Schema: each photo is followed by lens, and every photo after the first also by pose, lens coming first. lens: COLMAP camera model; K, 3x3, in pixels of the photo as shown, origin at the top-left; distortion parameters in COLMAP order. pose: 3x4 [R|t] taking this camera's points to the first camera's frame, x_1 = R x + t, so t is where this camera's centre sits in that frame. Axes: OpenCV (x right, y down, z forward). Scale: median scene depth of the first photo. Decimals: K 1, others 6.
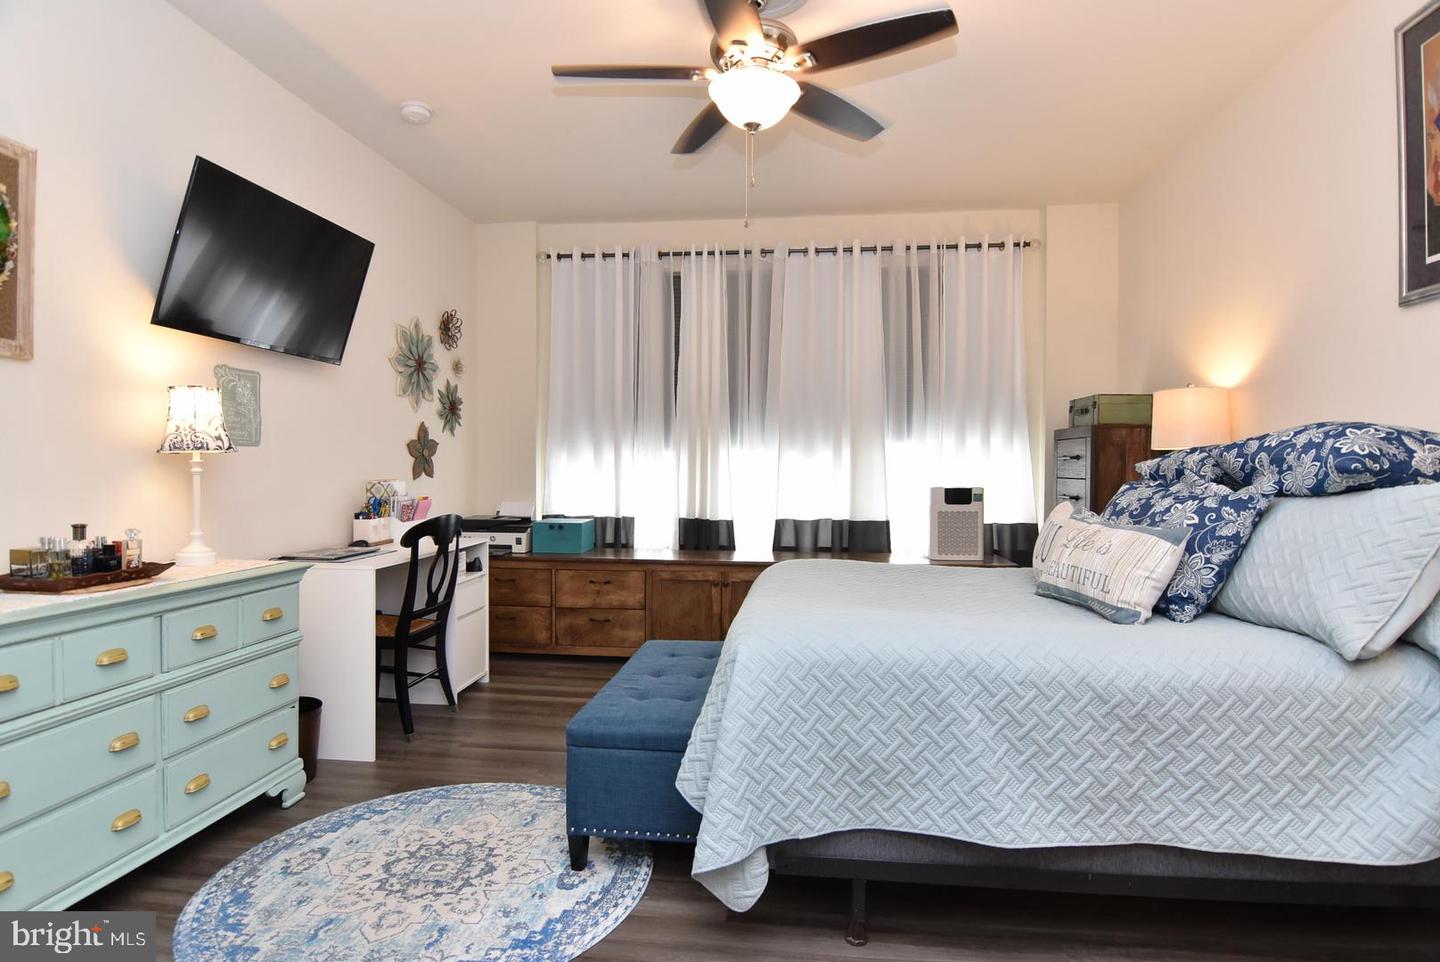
lens RADIAL K [[771.3, 0, 718.3], [0, 771.3, 472.8], [0, 0, 1]] dist [-0.003532, -0.010452]
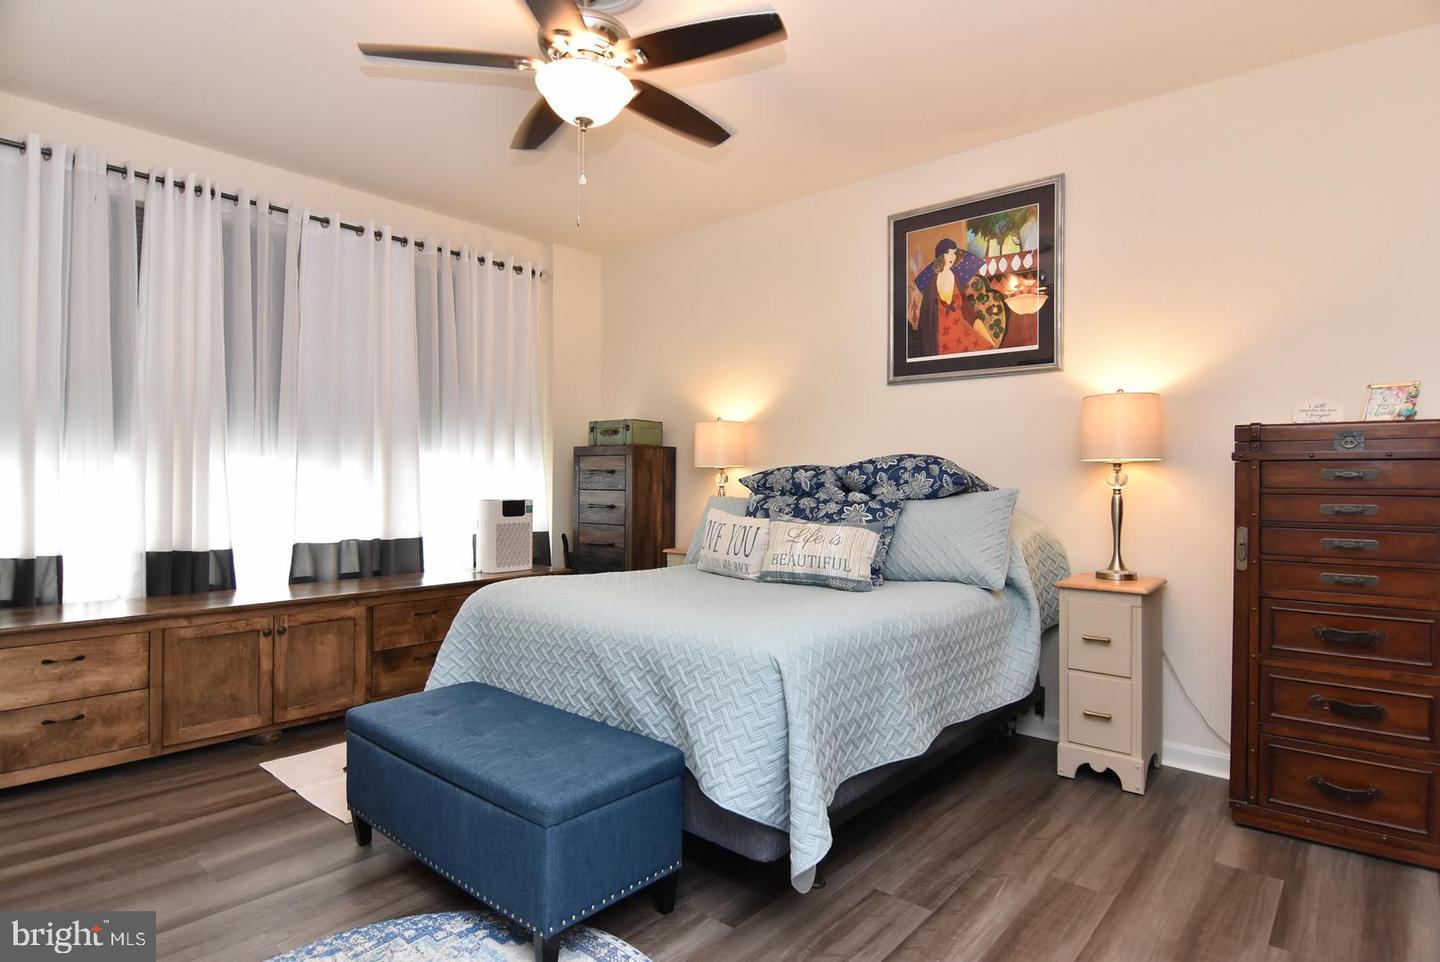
lens RADIAL K [[771.3, 0, 725.8], [0, 771.3, 485.6], [0, 0, 1]] dist [-0.003532, -0.010452]
pose [[0.555476, -0.006632, 0.831506, -0.374719], [0.003860, 0.999978, 0.005397, -0.004308], [-0.831523, 0.000212, 0.555490, 0.192164]]
